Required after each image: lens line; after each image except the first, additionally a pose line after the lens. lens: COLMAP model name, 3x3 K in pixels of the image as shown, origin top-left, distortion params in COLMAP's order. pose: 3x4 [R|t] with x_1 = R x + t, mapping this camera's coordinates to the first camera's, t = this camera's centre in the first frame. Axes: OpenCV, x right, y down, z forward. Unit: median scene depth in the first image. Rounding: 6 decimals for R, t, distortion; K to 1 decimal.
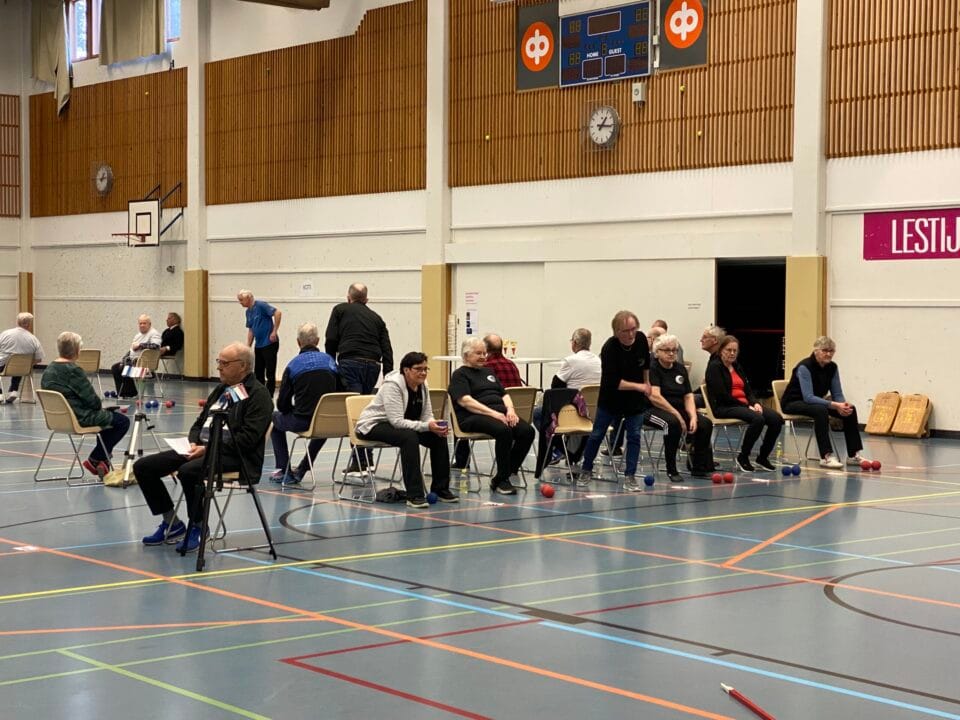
lens RADIAL K [[1739.7, 0, 482.3], [0, 1739.7, 356.5], [0, 0, 1]] dist [0.226064, 0.000000]
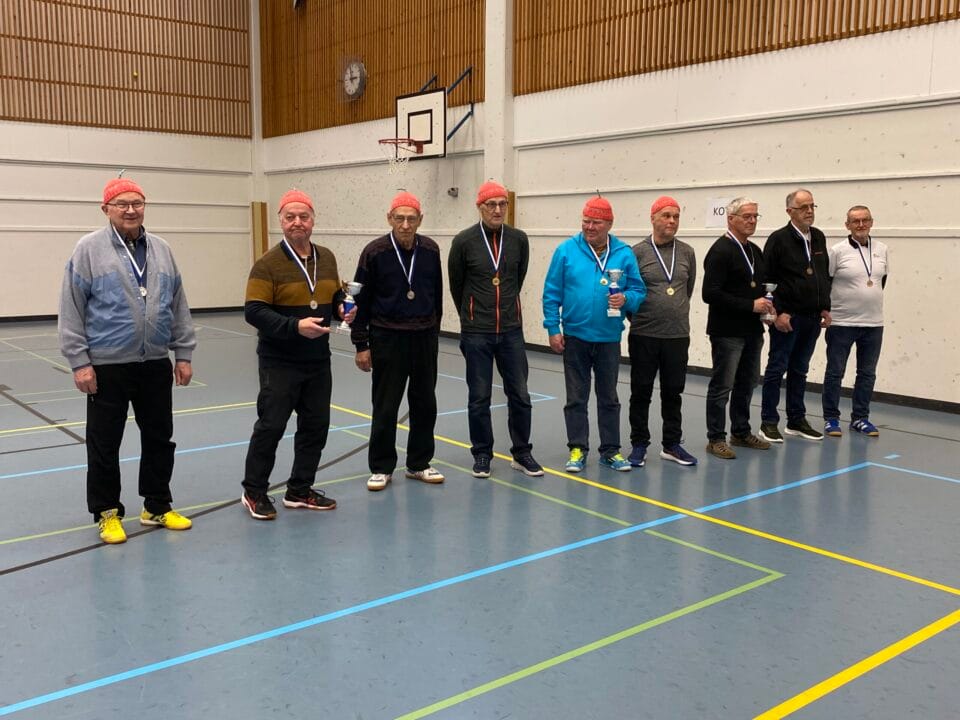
lens RADIAL K [[949.9, 0, 481.0], [0, 949.9, 360.1], [0, 0, 1]] dist [0.038803, 0.000000]
pose [[0.999858, 0.000210, -0.016835, -0.160410], [0.001506, 0.994803, 0.101811, -0.020106], [0.016769, -0.101822, 0.994661, 0.598902]]
